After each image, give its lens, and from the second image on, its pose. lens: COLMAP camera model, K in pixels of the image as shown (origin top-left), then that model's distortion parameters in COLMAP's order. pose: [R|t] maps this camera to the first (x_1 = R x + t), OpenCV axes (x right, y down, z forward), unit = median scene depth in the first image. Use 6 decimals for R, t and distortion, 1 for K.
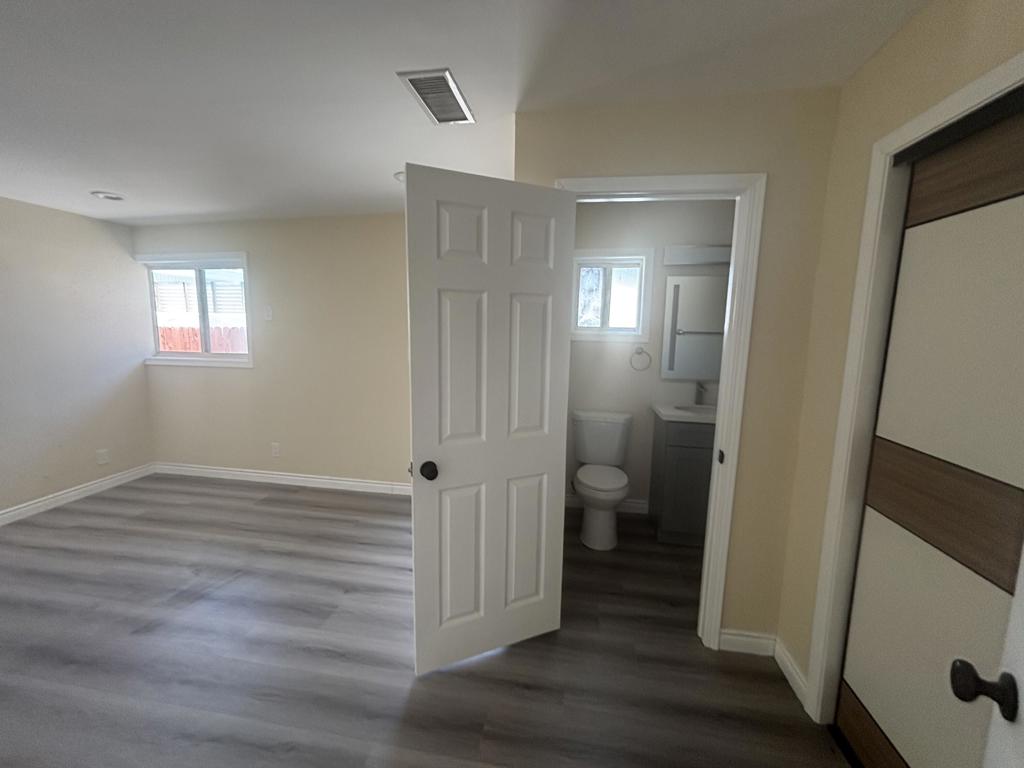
lens RADIAL K [[417.9, 0, 512.6], [0, 417.9, 383.3], [0, 0, 1]] dist [-0.000951, 0.000635]
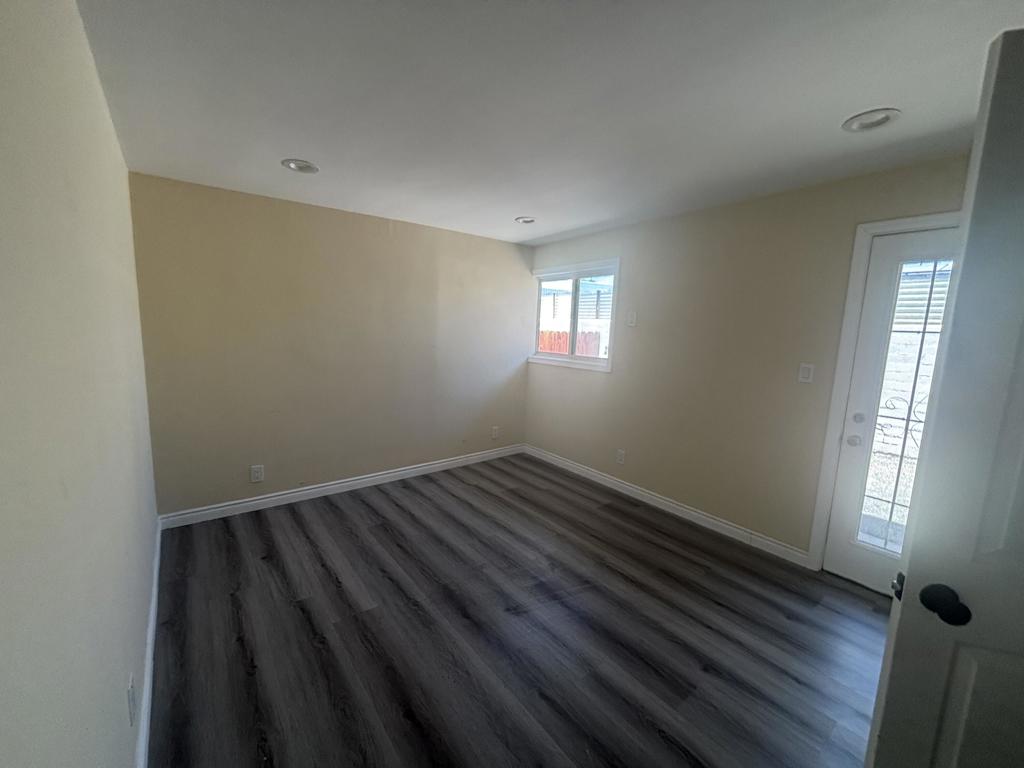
lens RADIAL K [[417.9, 0, 512.0], [0, 417.9, 383.2], [0, 0, 1]] dist [-0.000951, 0.000635]
pose [[0.740826, 0.100825, -0.664086, -0.138584], [-0.111772, 0.993390, 0.026134, -0.012385], [0.662332, 0.054866, 0.747199, 0.097123]]
